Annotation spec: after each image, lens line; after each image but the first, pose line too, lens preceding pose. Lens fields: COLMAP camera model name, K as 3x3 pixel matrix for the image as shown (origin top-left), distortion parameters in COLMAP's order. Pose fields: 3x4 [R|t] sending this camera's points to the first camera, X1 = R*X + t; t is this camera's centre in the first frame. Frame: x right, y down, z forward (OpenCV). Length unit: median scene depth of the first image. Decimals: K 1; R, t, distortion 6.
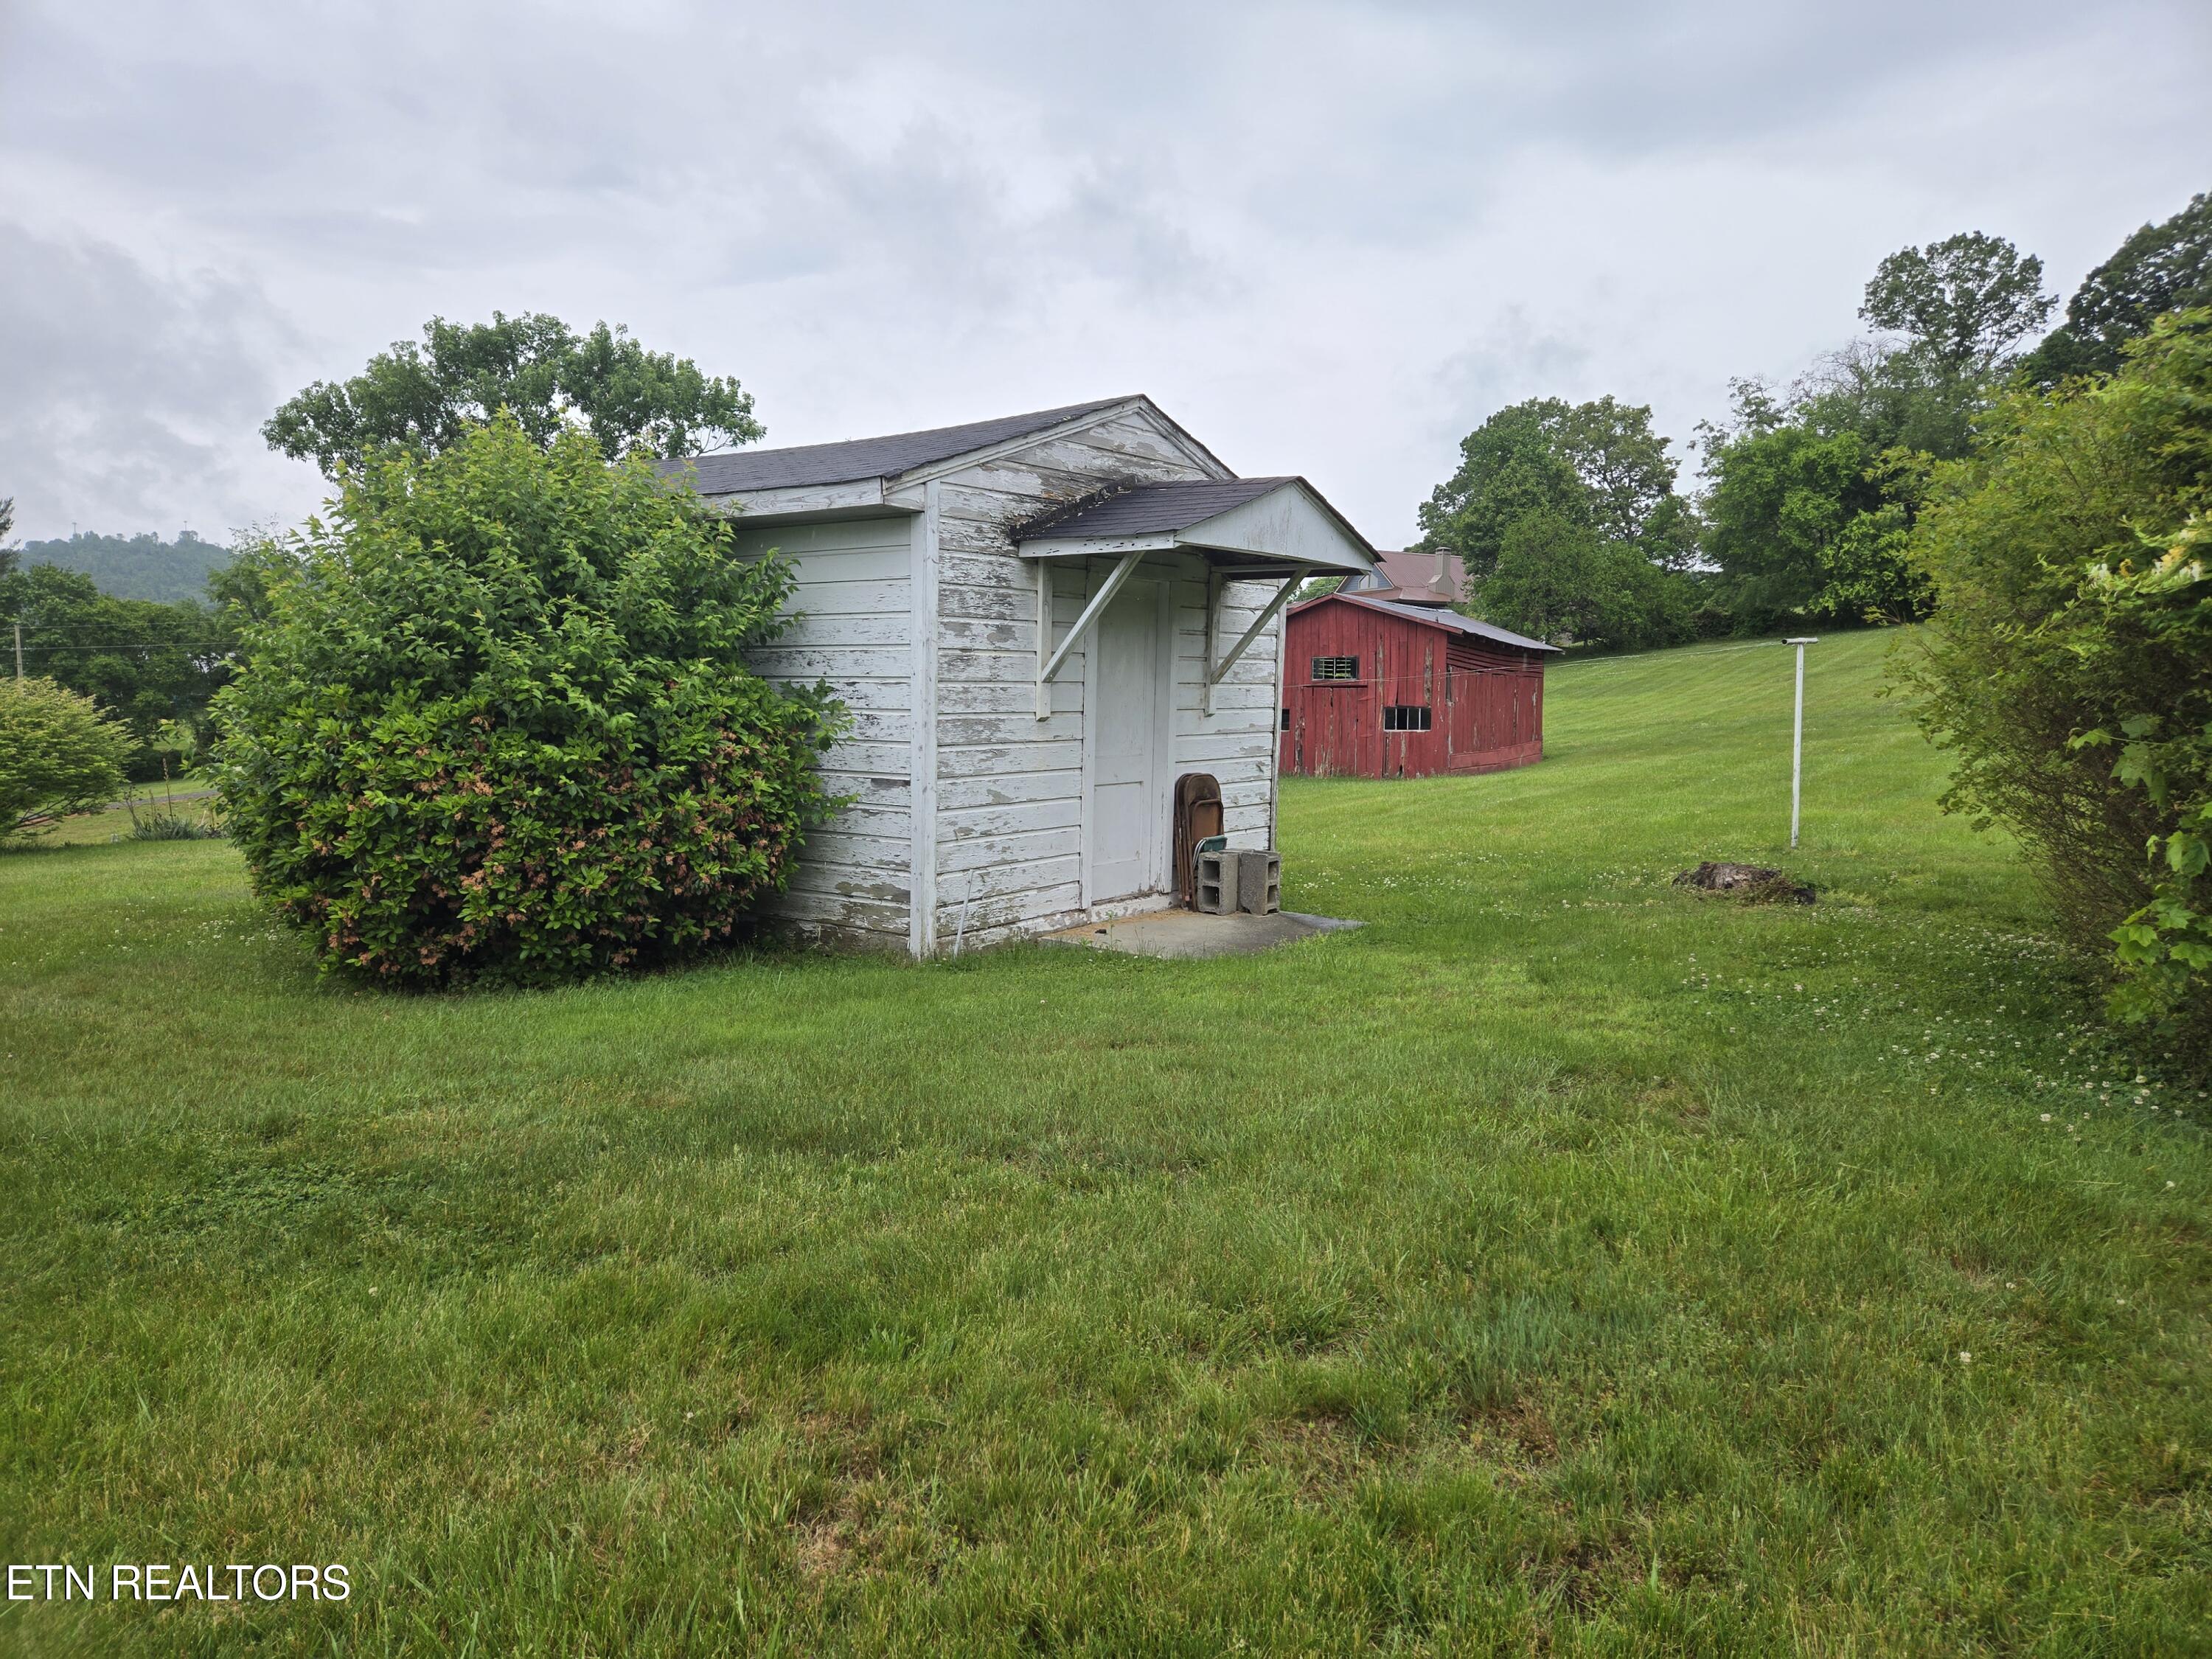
lens RADIAL K [[1483.3, 0, 1067.3], [0, 1483.3, 787.6], [0, 0, 1]] dist [0.050204, -0.007053]
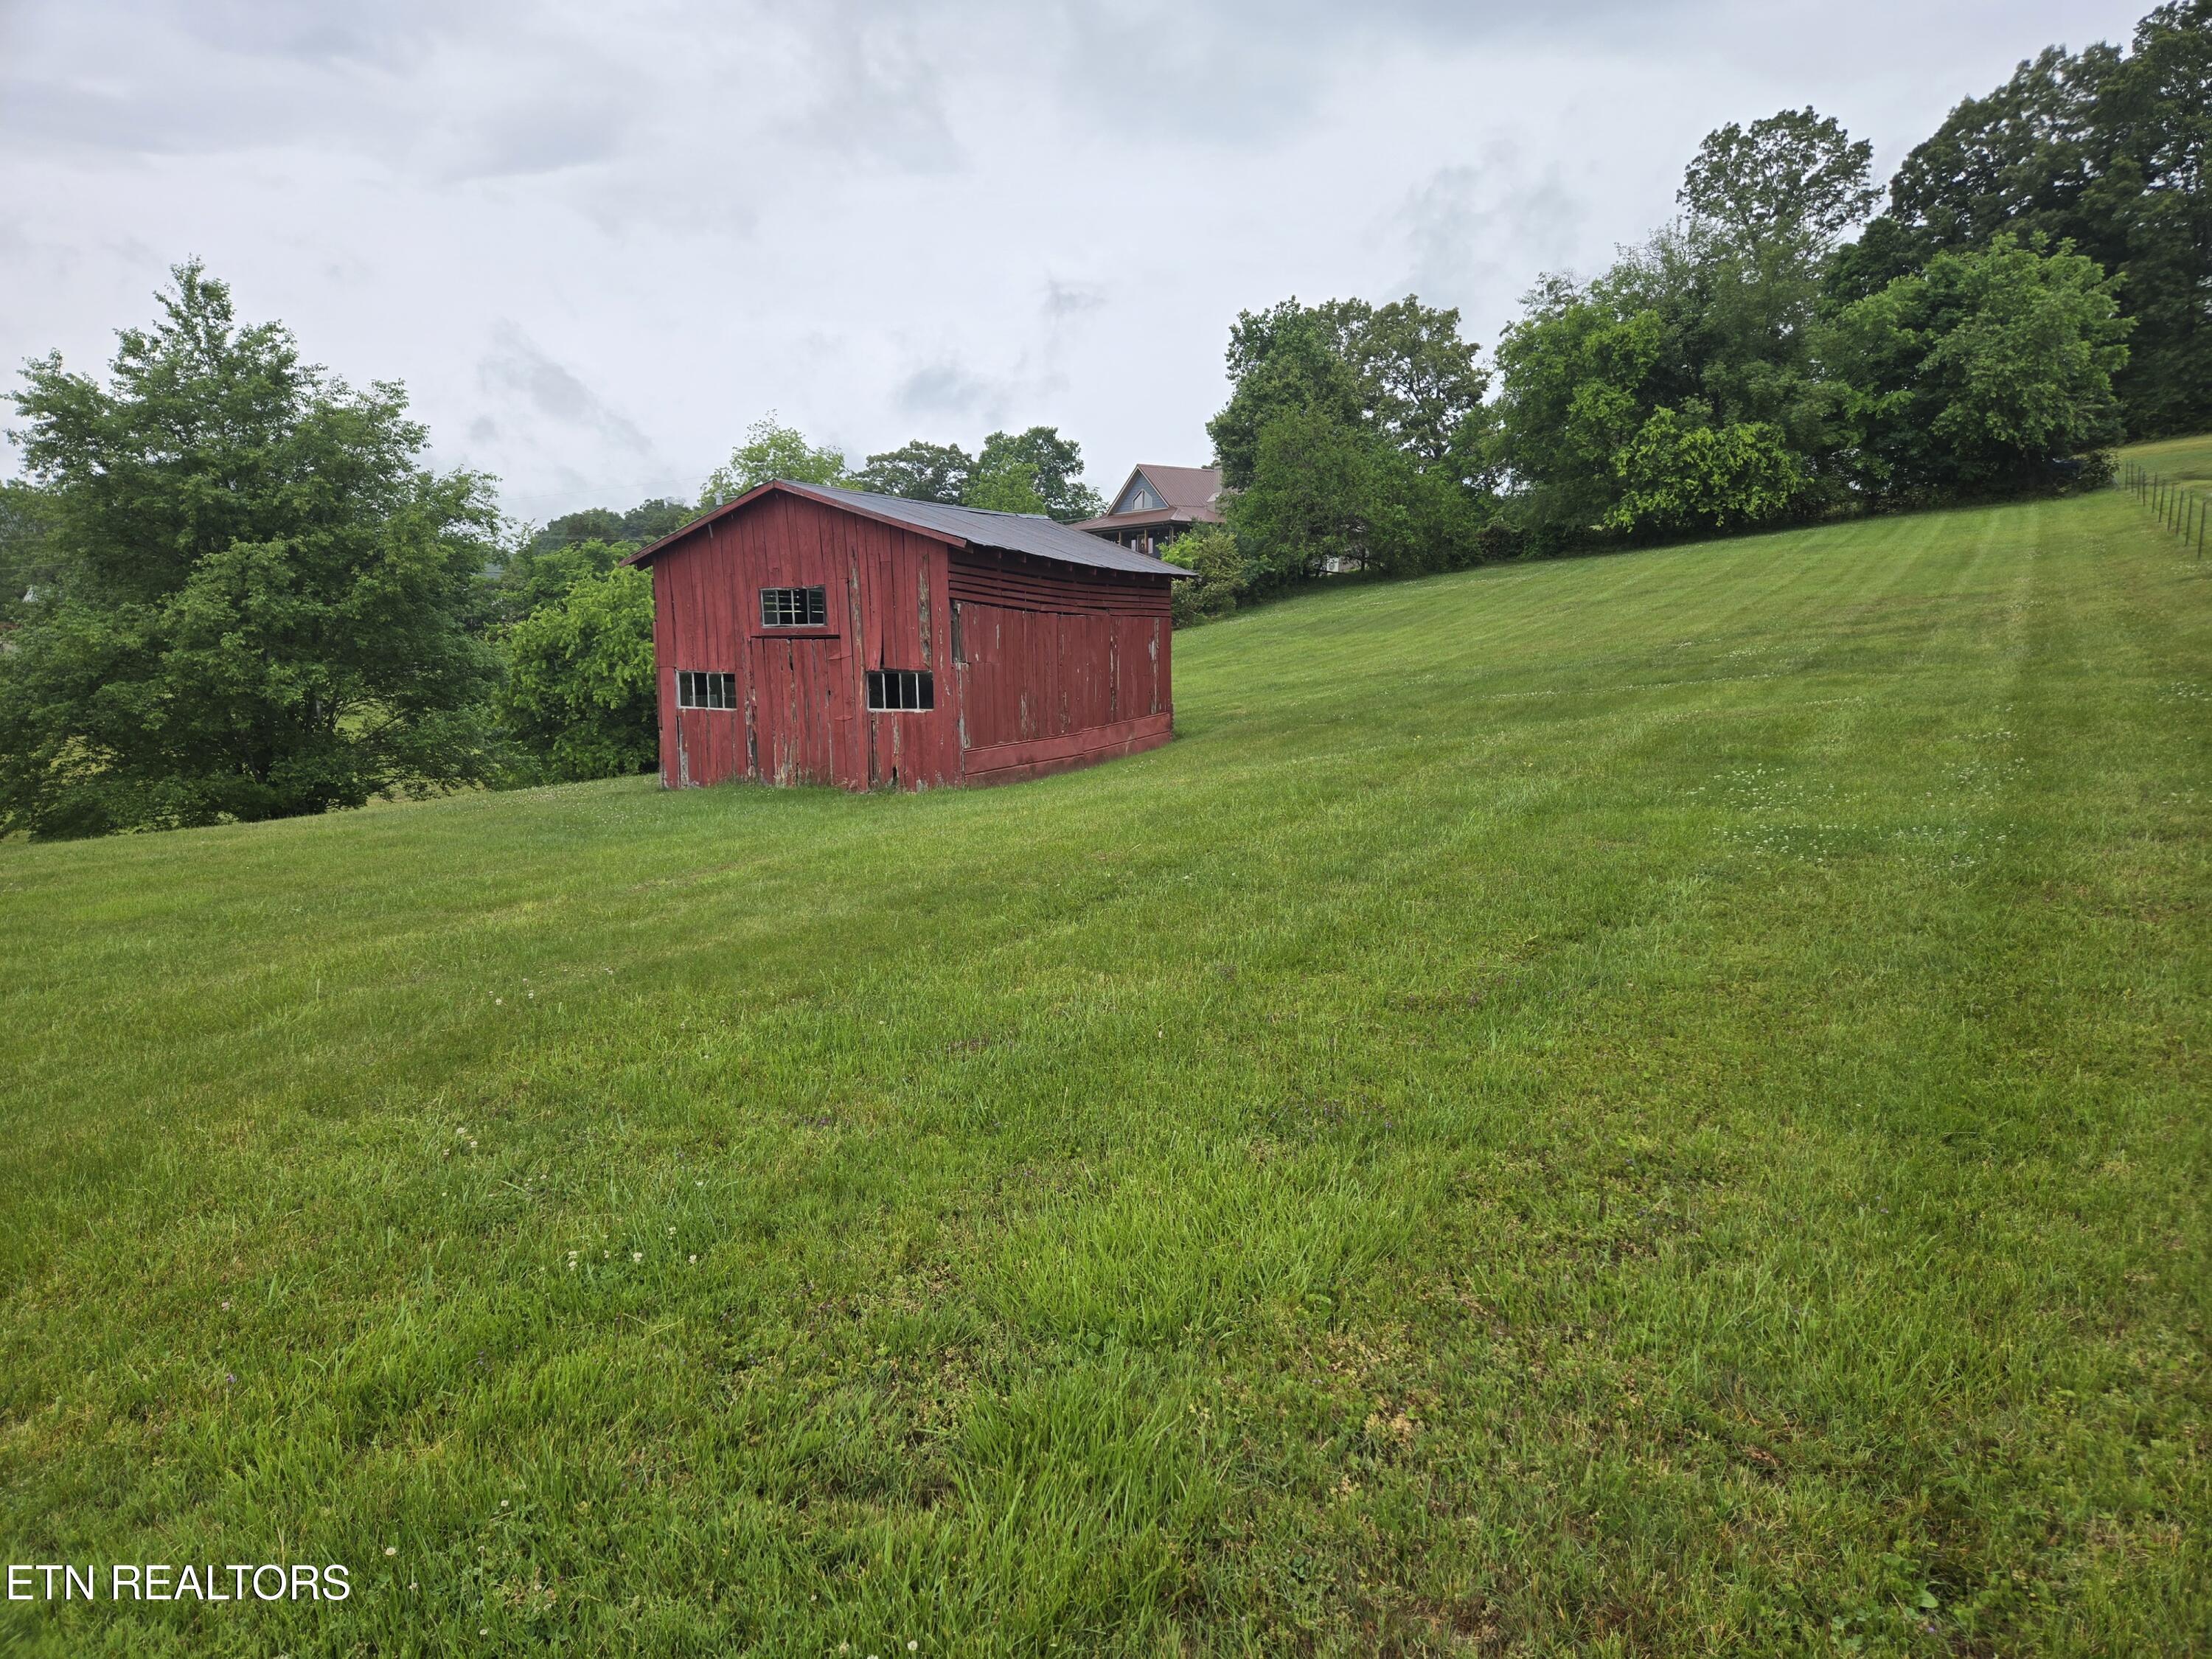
lens RADIAL K [[1483.3, 0, 1095.6], [0, 1483.3, 825.9], [0, 0, 1]] dist [0.050204, -0.007053]
pose [[0.994137, -0.029186, 0.104114, 0.113259], [0.021864, 0.997252, 0.070787, -0.014964], [-0.105894, -0.068095, 0.992043, 0.176478]]
